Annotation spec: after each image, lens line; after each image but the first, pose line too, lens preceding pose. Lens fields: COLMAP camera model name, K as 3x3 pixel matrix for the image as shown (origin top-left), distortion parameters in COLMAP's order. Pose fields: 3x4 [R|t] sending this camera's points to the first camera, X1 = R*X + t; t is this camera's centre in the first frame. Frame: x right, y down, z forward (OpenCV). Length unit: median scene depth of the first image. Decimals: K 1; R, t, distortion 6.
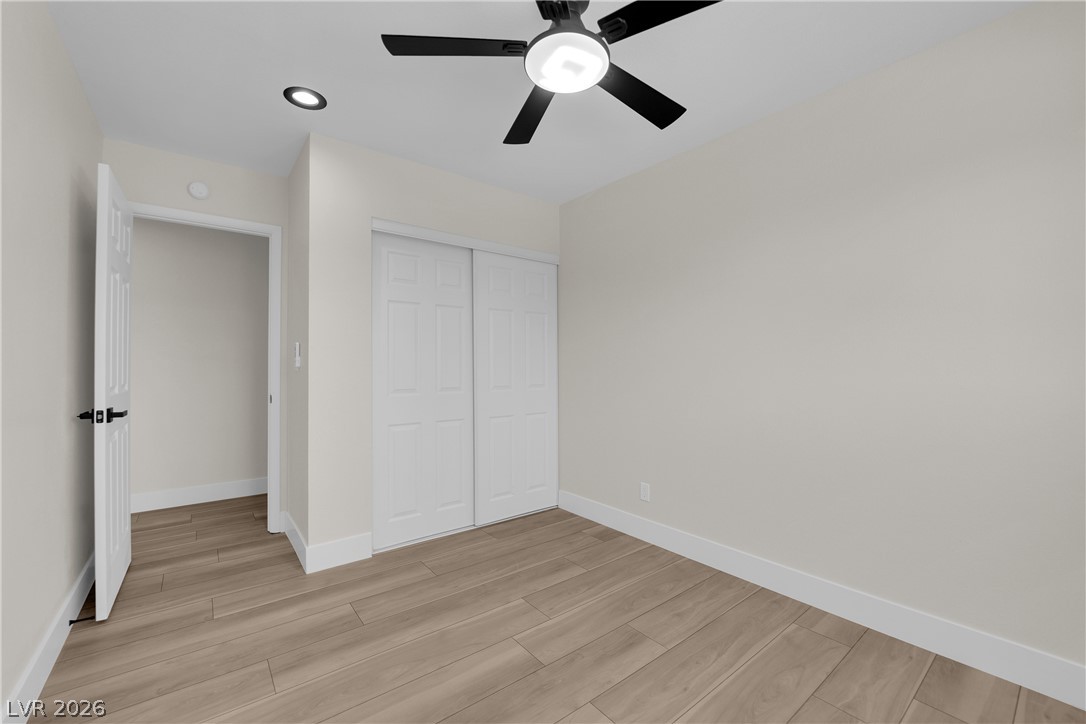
lens RADIAL K [[438.0, 0, 539.8], [0, 438.0, 363.7], [0, 0, 1]] dist [-0.007795, -0.005321]
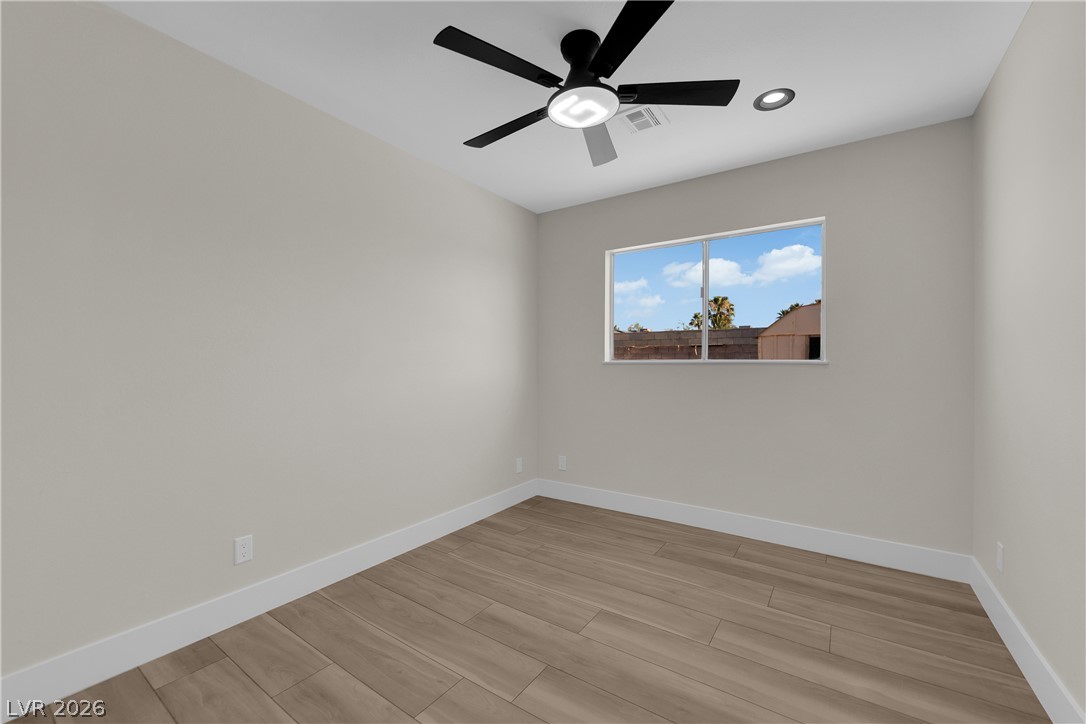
lens RADIAL K [[438.0, 0, 539.8], [0, 438.0, 363.7], [0, 0, 1]] dist [-0.007795, -0.005321]
pose [[-0.299783, -0.002423, 0.954004, -0.785942], [-0.008098, 0.999967, -0.000005, 0.002751], [-0.953973, -0.007727, -0.299793, 1.115776]]
